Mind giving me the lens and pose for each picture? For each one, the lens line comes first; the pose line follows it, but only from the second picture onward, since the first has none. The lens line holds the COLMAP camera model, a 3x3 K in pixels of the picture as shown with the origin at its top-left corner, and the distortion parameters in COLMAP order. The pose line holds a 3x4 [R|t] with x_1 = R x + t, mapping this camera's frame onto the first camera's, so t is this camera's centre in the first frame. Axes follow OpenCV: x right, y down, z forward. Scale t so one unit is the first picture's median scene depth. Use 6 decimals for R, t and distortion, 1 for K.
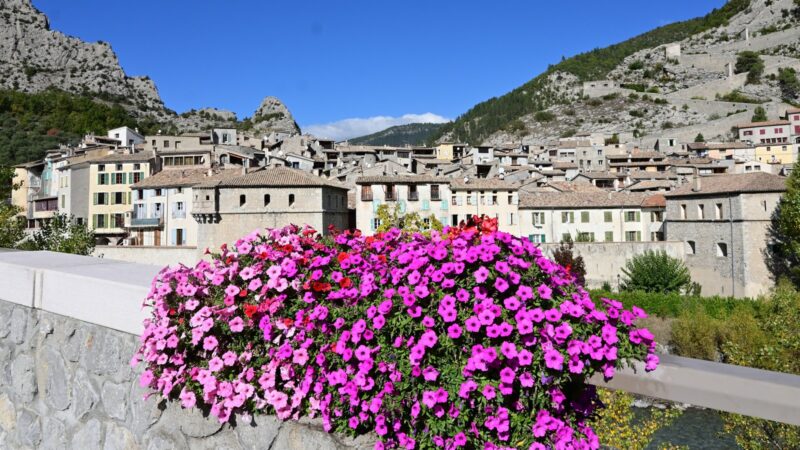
lens RADIAL K [[557.3, 0, 400.3], [0, 557.3, 237.5], [0, 0, 1]] dist [-0.006036, -0.001314]
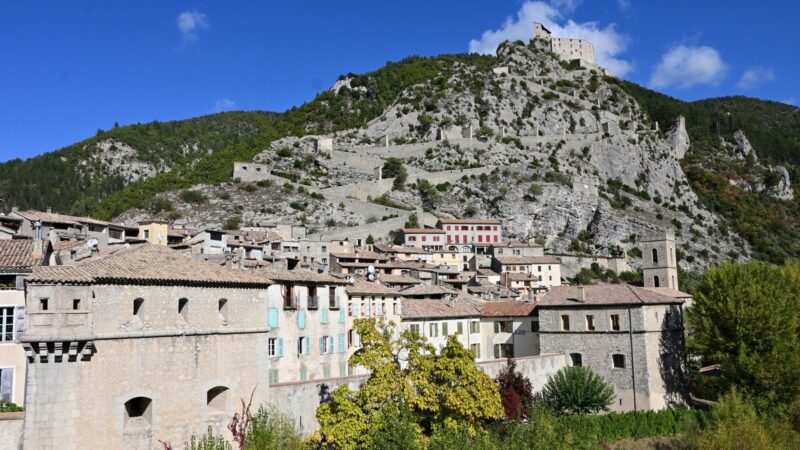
lens RADIAL K [[657.3, 0, 400.0], [0, 657.3, 282.2], [0, 0, 1]] dist [-0.014160, -0.004461]
pose [[0.716835, 0.031703, 0.696521, -0.189169], [0.033902, 0.996199, -0.080234, -0.013789], [-0.696418, 0.081128, 0.713036, 0.156614]]
